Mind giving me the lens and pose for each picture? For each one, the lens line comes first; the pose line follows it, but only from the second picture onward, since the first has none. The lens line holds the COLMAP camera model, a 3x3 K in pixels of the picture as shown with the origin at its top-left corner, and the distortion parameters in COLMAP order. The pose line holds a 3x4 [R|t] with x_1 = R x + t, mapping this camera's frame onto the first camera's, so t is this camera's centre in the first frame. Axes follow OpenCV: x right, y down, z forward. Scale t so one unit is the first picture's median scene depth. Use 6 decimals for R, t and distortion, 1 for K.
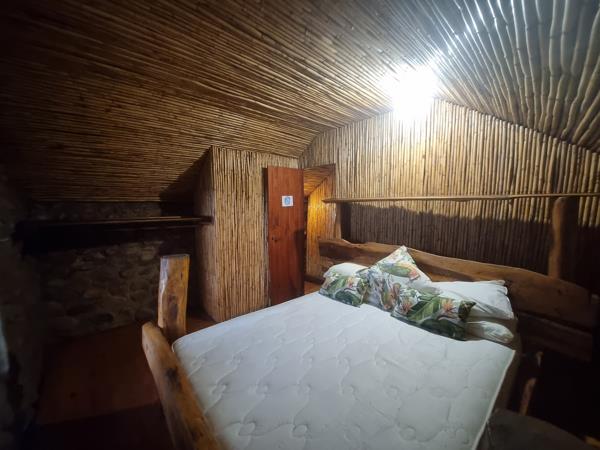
lens RADIAL K [[241.1, 0, 295.9], [0, 241.1, 228.9], [0, 0, 1]] dist [0.002903, 0.000652]
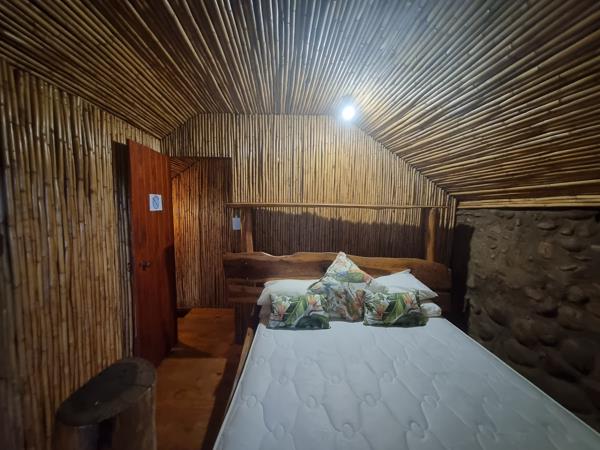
lens RADIAL K [[241.1, 0, 295.9], [0, 241.1, 228.9], [0, 0, 1]] dist [0.002903, 0.000652]
pose [[0.648135, -0.037931, 0.760581, -0.368974], [0.060380, 0.998174, -0.001673, -0.030020], [-0.759128, 0.047008, 0.649241, 0.407061]]
